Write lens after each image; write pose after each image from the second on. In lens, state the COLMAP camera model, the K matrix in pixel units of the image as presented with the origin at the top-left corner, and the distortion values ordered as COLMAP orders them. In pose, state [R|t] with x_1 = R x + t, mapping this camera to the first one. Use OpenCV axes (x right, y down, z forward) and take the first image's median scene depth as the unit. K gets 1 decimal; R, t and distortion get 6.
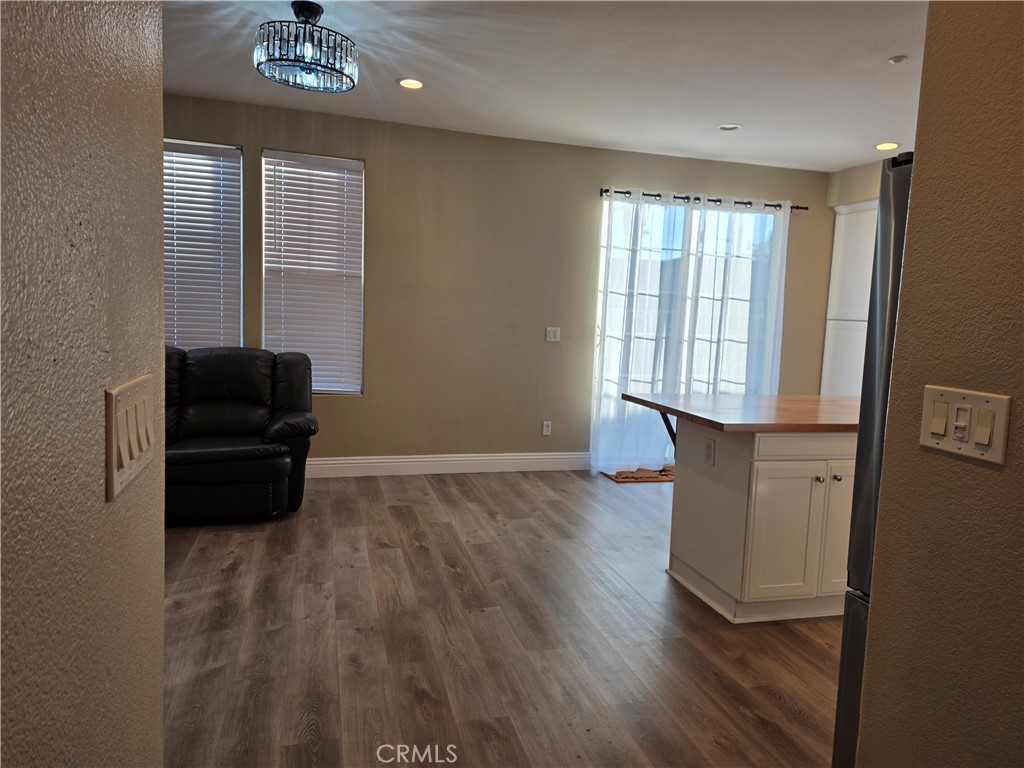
lens RADIAL K [[674.7, 0, 515.2], [0, 674.7, 361.0], [0, 0, 1]] dist [0.056067, -0.031467]
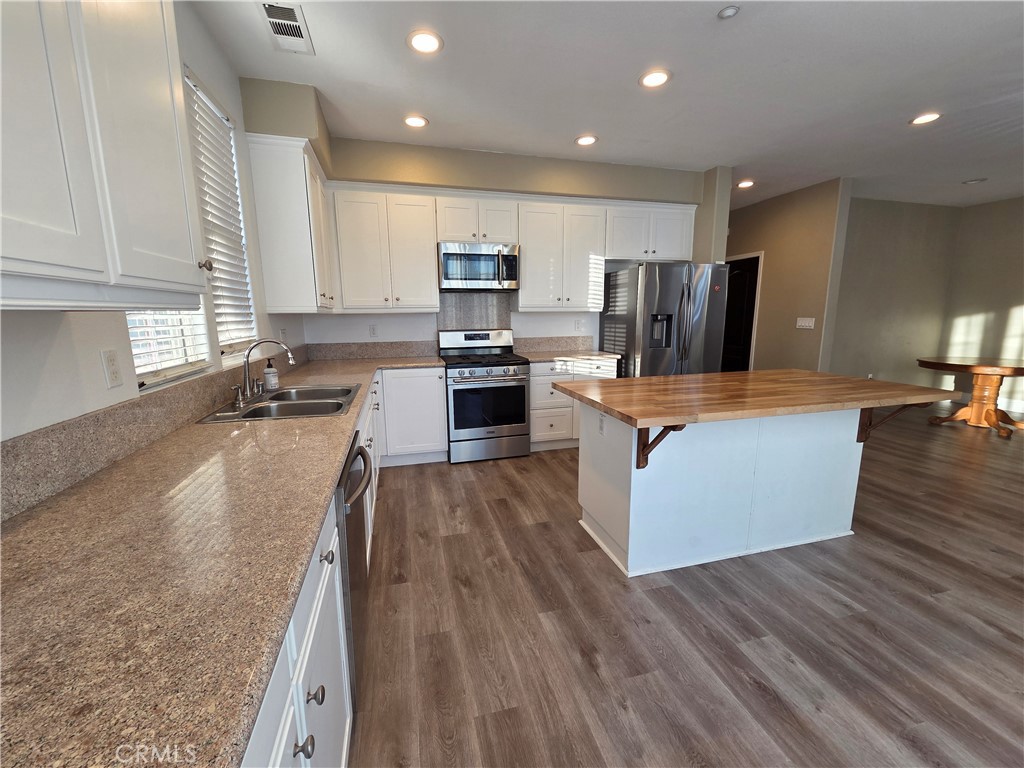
lens RADIAL K [[419.3, 0, 509.3], [0, 419.3, 386.8], [0, 0, 1]] dist [-0.000915, 0.000372]
pose [[-0.998667, -0.046331, 0.022745, 0.796734], [-0.039210, 0.967607, 0.249397, -0.080598], [-0.033563, 0.248173, -0.968134, 1.648237]]
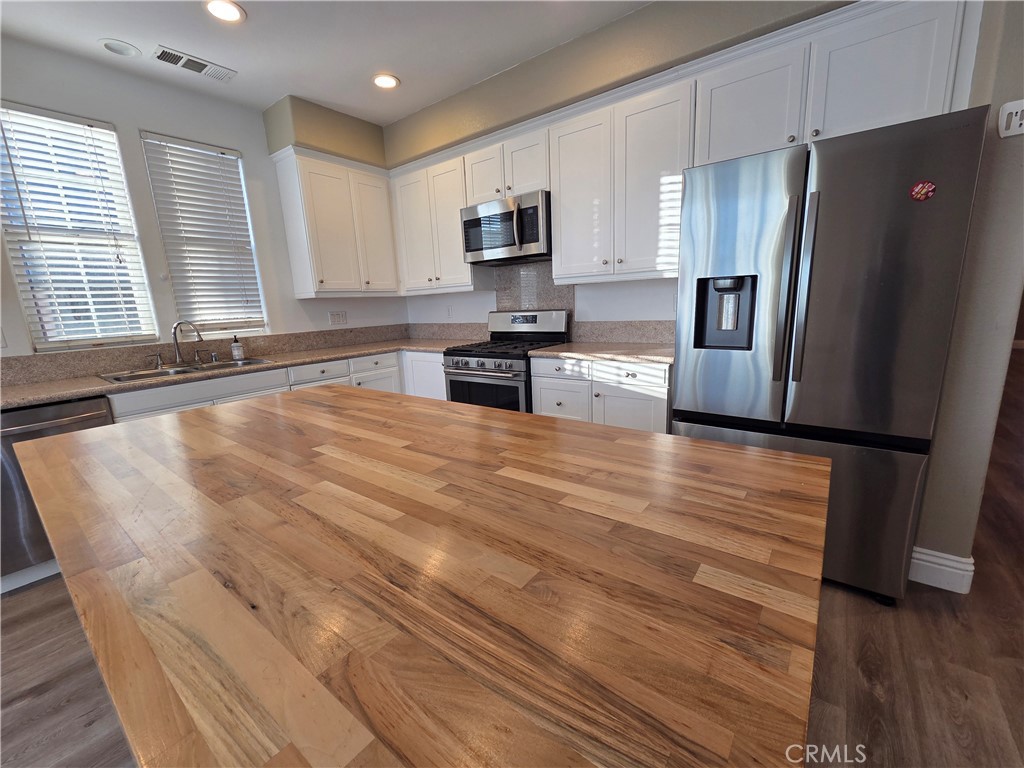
lens RADIAL K [[419.3, 0, 509.2], [0, 419.3, 387.1], [0, 0, 1]] dist [-0.000915, 0.000372]
pose [[-0.585096, -0.187640, 0.788958, 0.173944], [0.077360, 0.955513, 0.284623, -0.044766], [-0.807266, 0.227565, -0.544551, 1.057308]]
